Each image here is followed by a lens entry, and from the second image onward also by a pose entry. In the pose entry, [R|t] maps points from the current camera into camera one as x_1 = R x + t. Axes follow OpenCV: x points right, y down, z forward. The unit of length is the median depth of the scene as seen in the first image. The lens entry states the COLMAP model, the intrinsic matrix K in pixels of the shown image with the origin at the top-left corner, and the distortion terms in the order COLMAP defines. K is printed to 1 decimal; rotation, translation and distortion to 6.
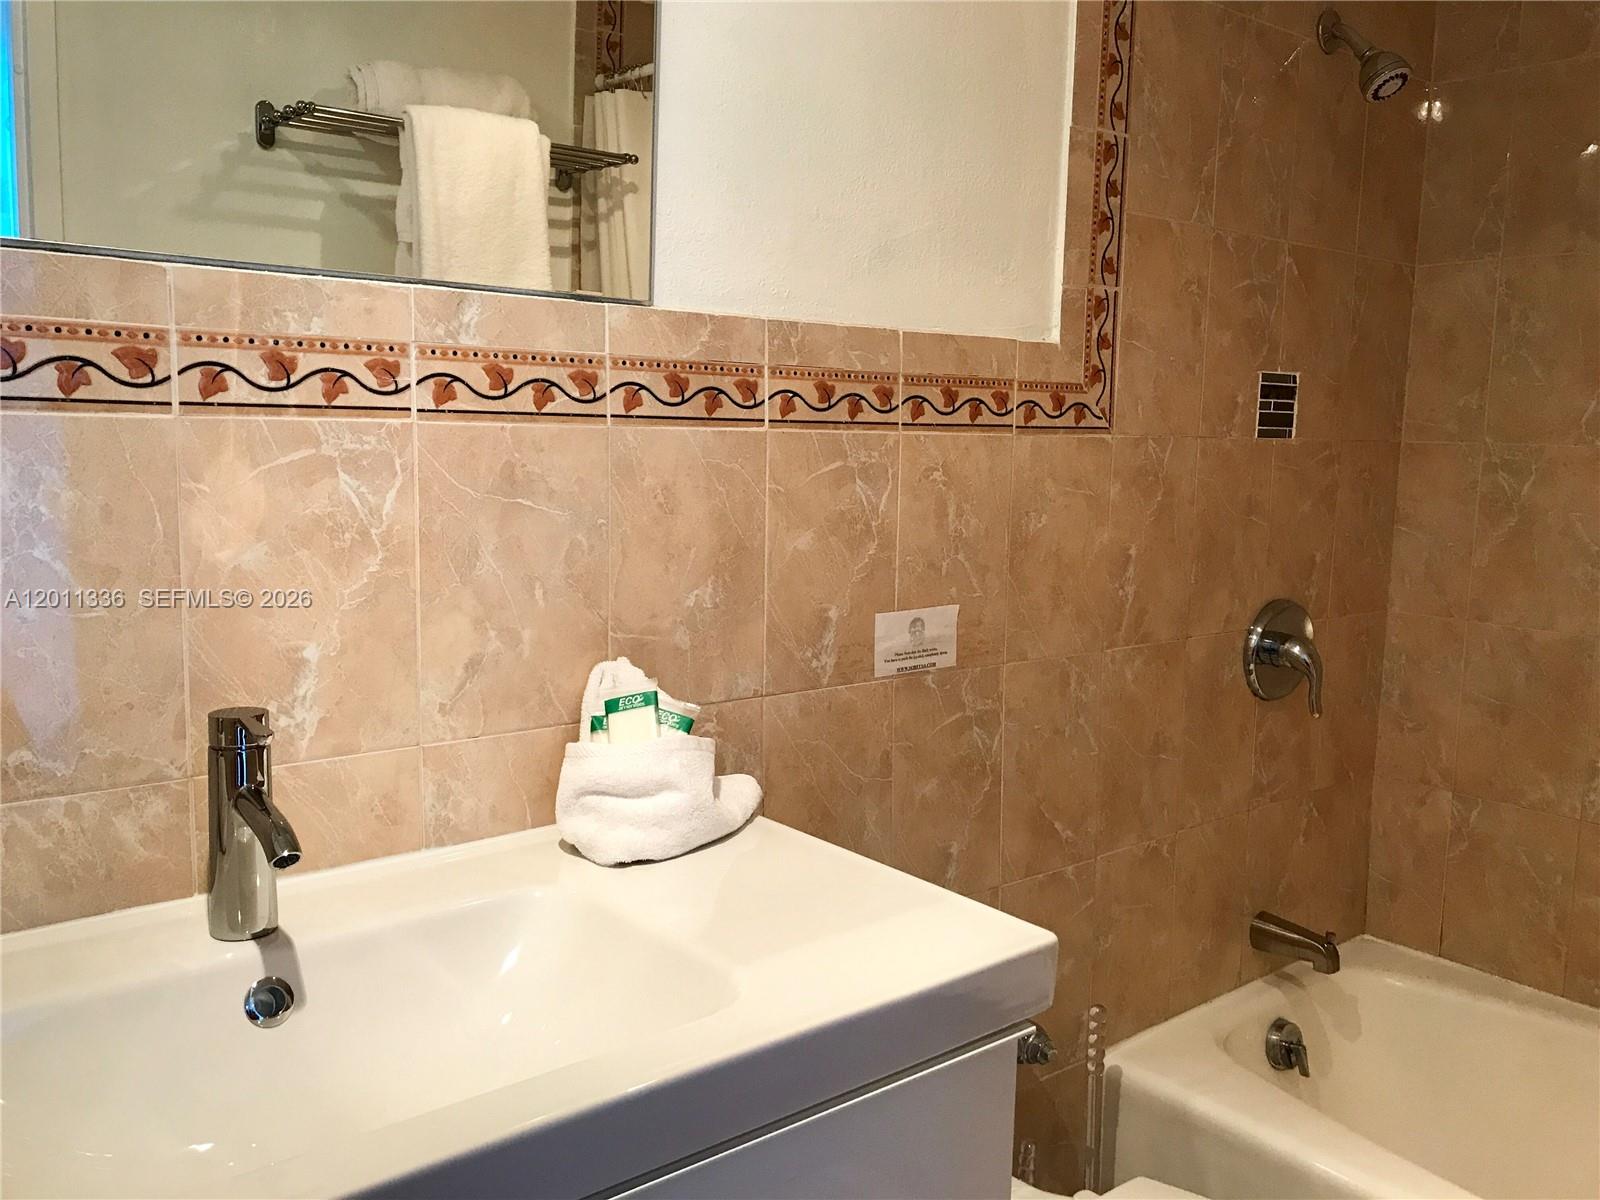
lens RADIAL K [[1311.3, 0, 804.7], [0, 1311.3, 595.8], [0, 0, 1]] dist [0.038100, -0.058068]
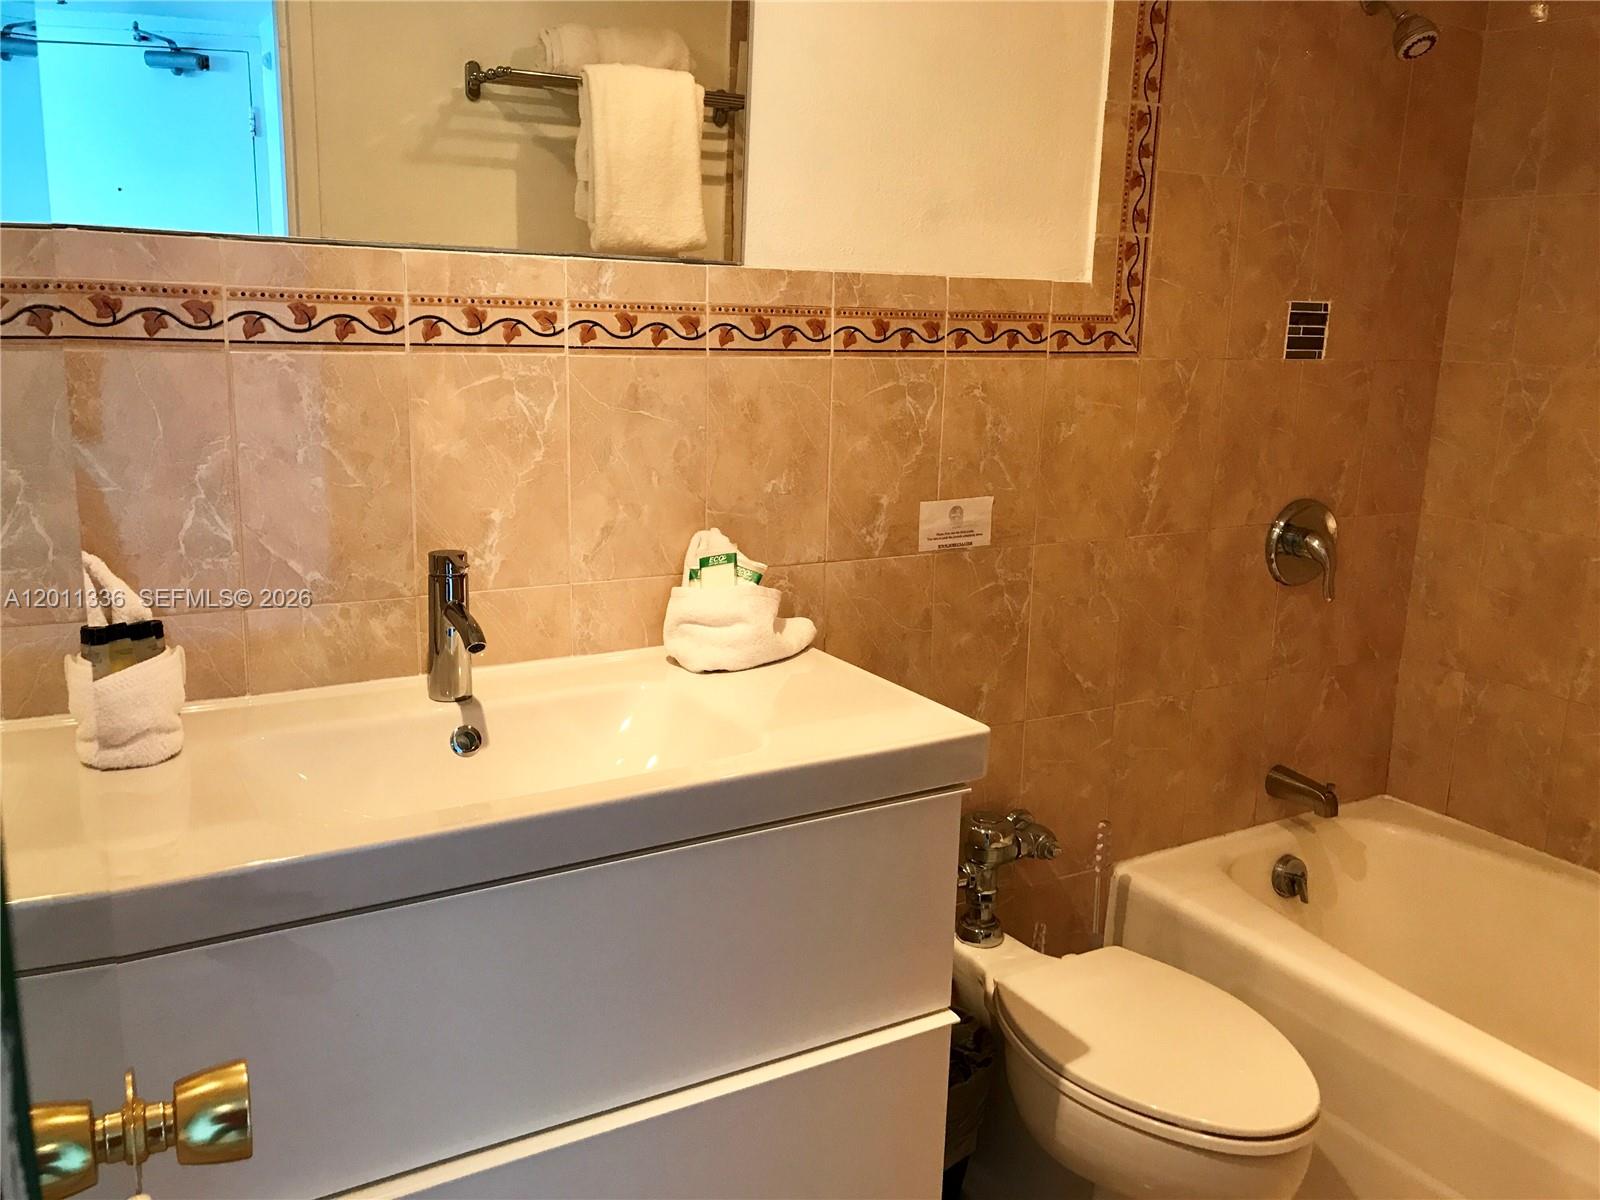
lens RADIAL K [[1311.3, 0, 812.5], [0, 1311.3, 593.6], [0, 0, 1]] dist [0.038100, -0.058068]
pose [[0.989988, 0.038073, -0.135923, 0.155327], [-0.026445, 0.995914, 0.086351, -0.005467], [0.138655, -0.081892, 0.986949, -0.353158]]
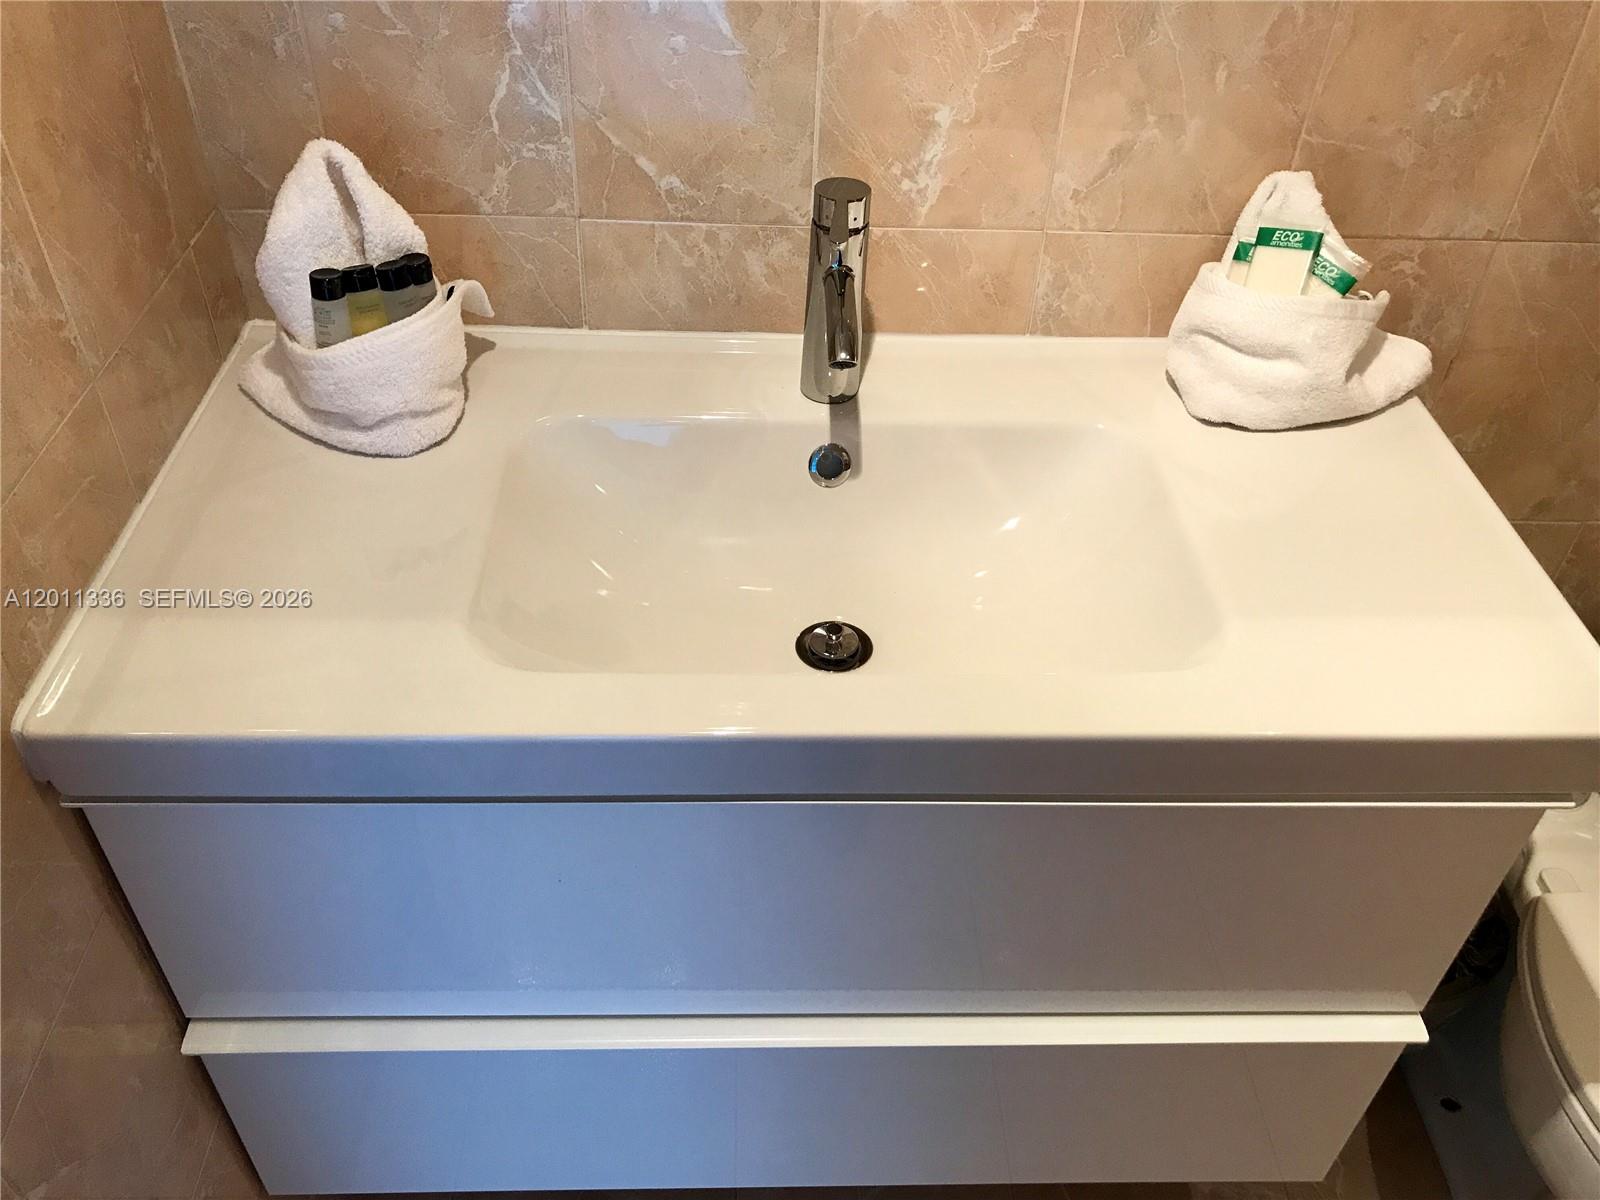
lens RADIAL K [[1311.3, 0, 802.6], [0, 1311.3, 591.2], [0, 0, 1]] dist [0.038100, -0.058068]
pose [[0.790041, 0.402806, -0.462150, 0.099328], [-0.093653, 0.824300, 0.558354, -0.170587], [0.605859, -0.397841, 0.688954, 0.150848]]
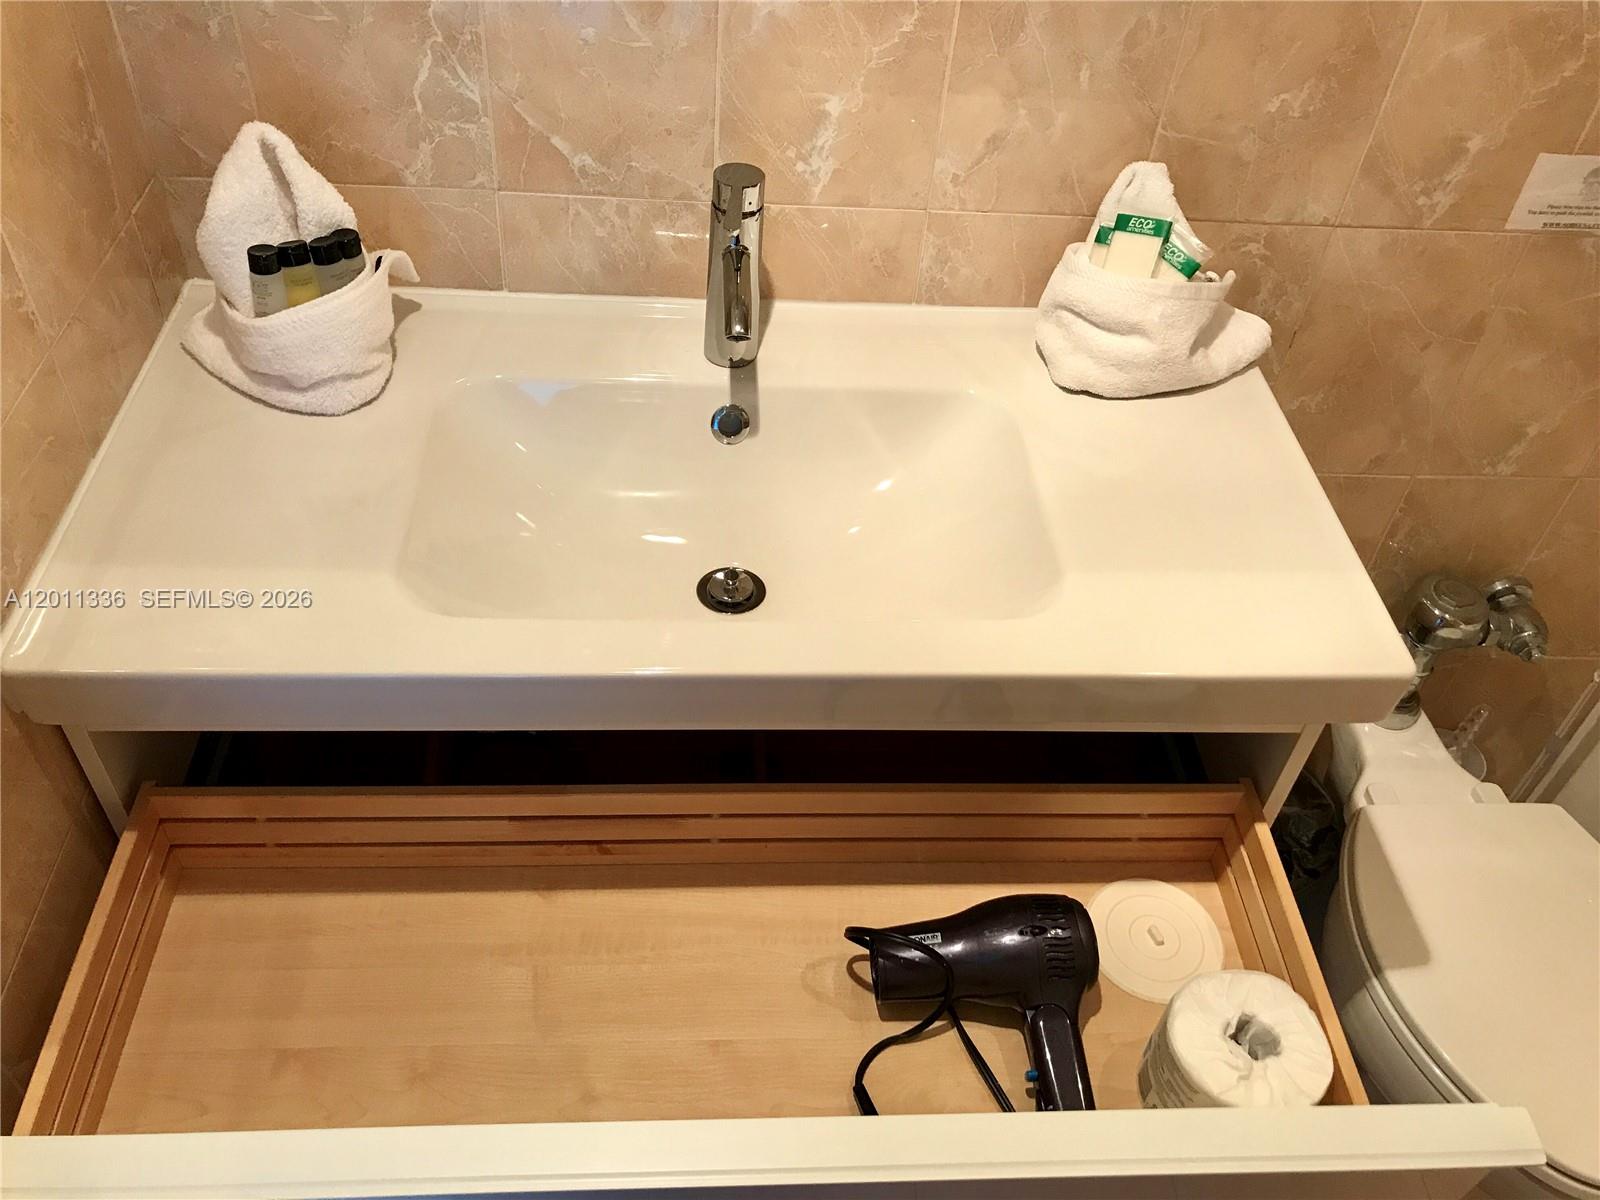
lens RADIAL K [[1311.3, 0, 799.2], [0, 1311.3, 593.7], [0, 0, 1]] dist [0.038100, -0.058068]
pose [[0.805966, 0.438630, -0.397521, 0.154001], [-0.124982, 0.782482, 0.610001, -0.249722], [0.578617, -0.441958, 0.685475, 0.111904]]
